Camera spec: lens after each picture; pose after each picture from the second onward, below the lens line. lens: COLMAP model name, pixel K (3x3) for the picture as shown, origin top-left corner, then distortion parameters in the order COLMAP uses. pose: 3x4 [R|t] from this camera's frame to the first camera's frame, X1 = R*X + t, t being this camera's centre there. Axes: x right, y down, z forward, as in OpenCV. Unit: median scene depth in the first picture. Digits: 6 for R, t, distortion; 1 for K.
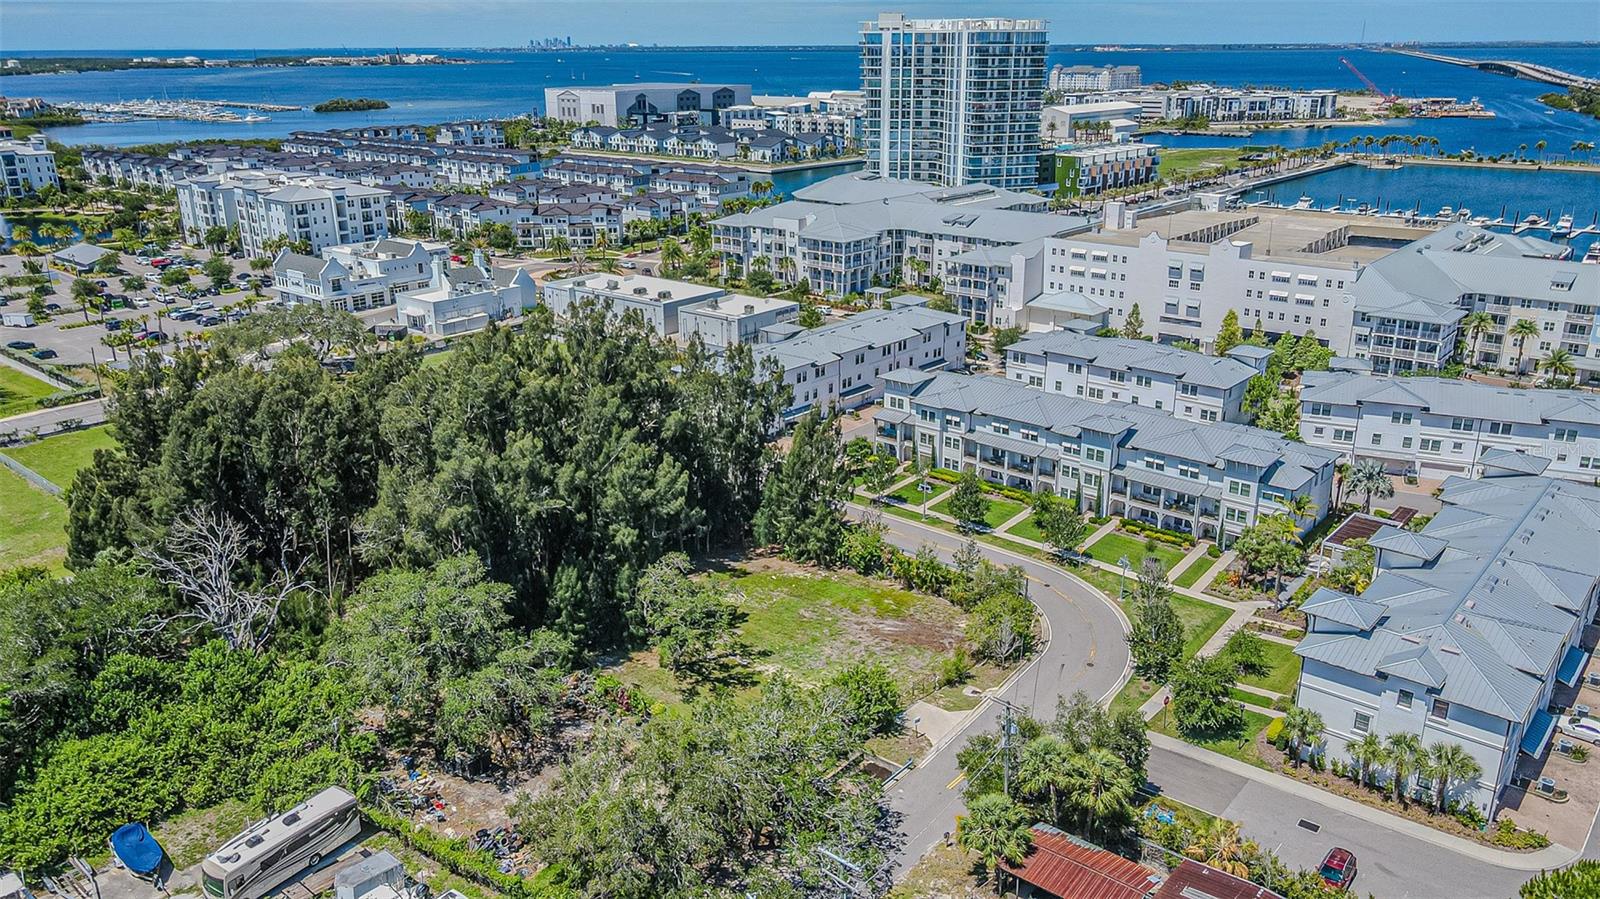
lens RADIAL K [[1191.3, 0, 809.4], [0, 1191.3, 449.5], [0, 0, 1]] dist [-0.025355, 0.071654]
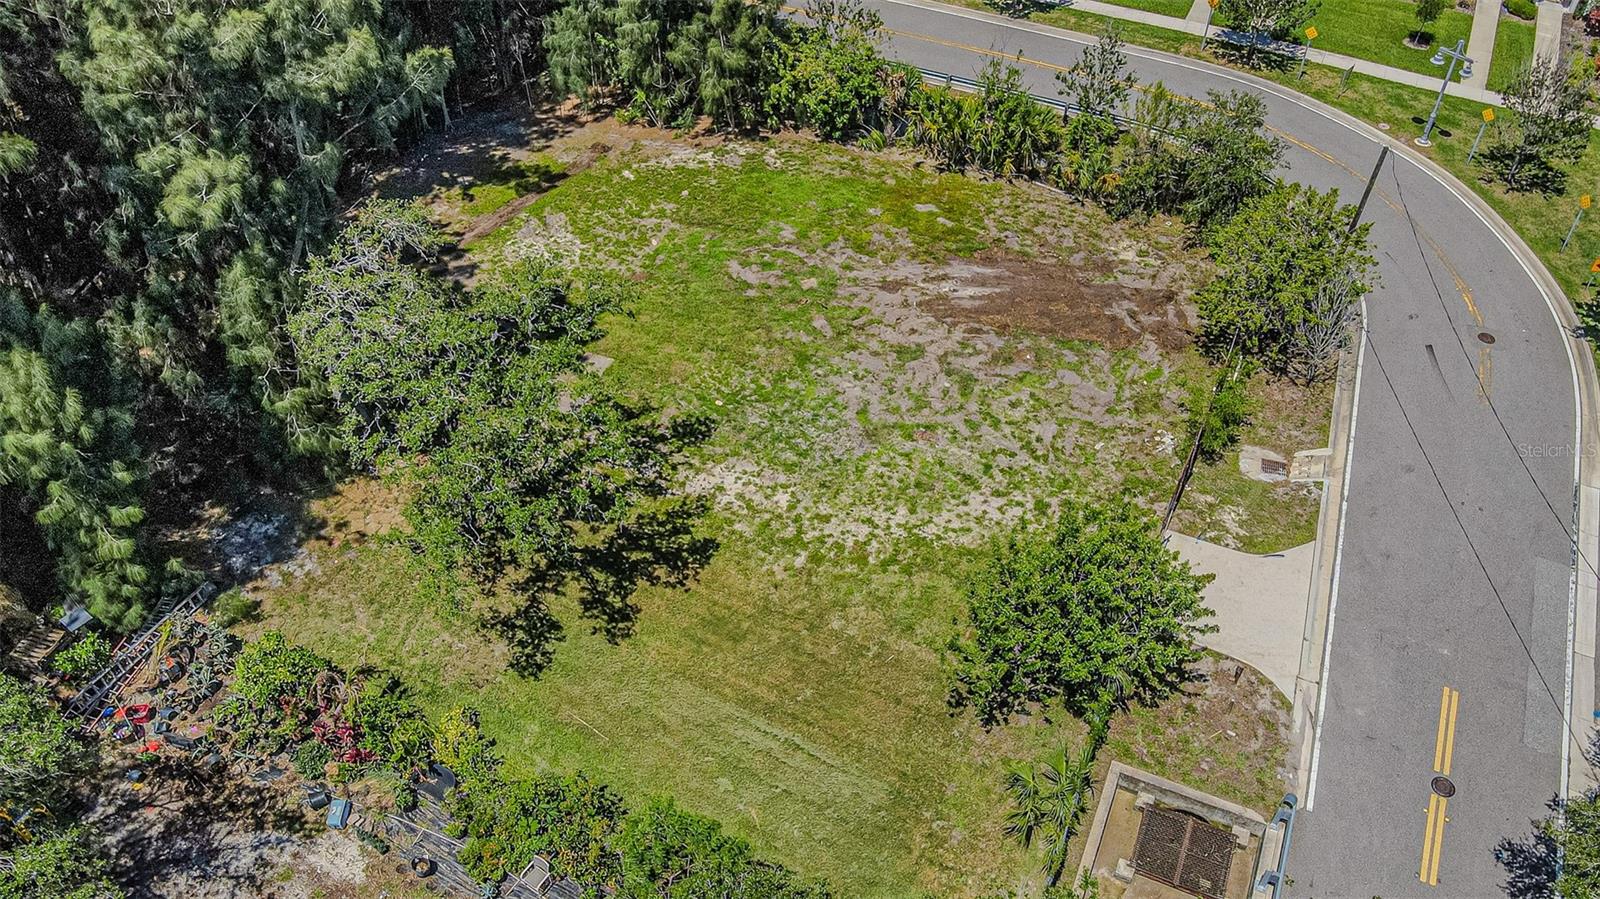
lens RADIAL K [[1223.1, 0, 800.0], [0, 1223.1, 449.5], [0, 0, 1]] dist [-0.074849, 0.036722]
pose [[0.967354, -0.176239, 0.182115, -0.057653], [0.080473, 0.895025, 0.438696, 0.010092], [-0.240313, -0.409719, 0.879989, 0.499553]]
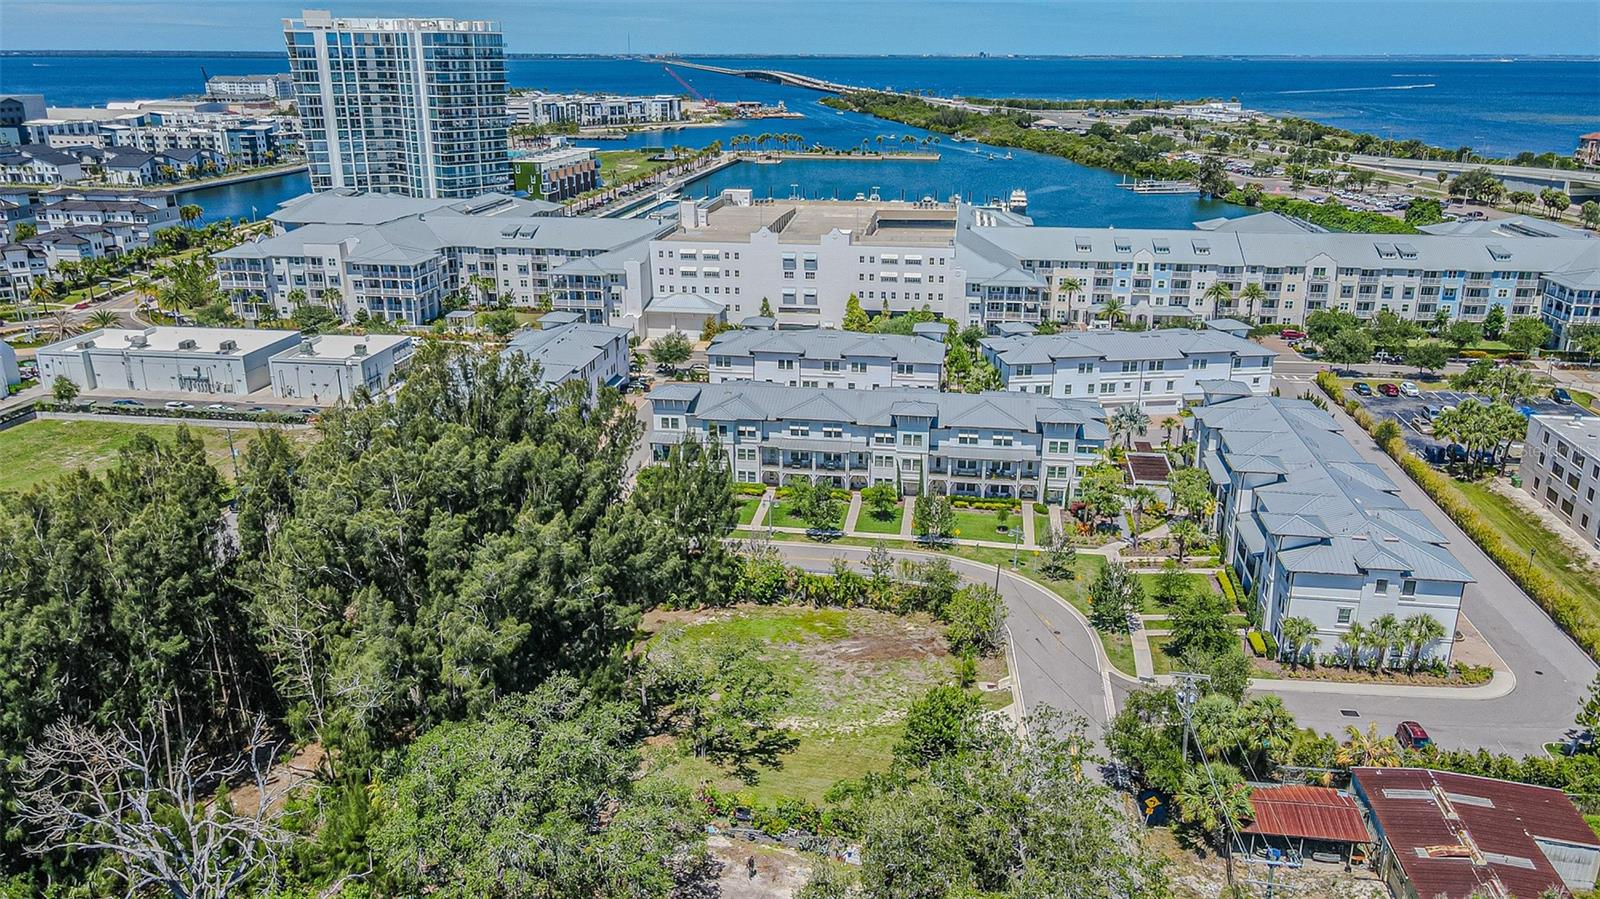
lens RADIAL K [[1191.3, 0, 809.4], [0, 1191.3, 449.5], [0, 0, 1]] dist [-0.025355, 0.071654]
pose [[0.843830, -0.163357, 0.511142, -0.333449], [0.166905, 0.985189, 0.039319, -0.039366], [-0.509994, 0.052134, 0.858597, 0.156022]]
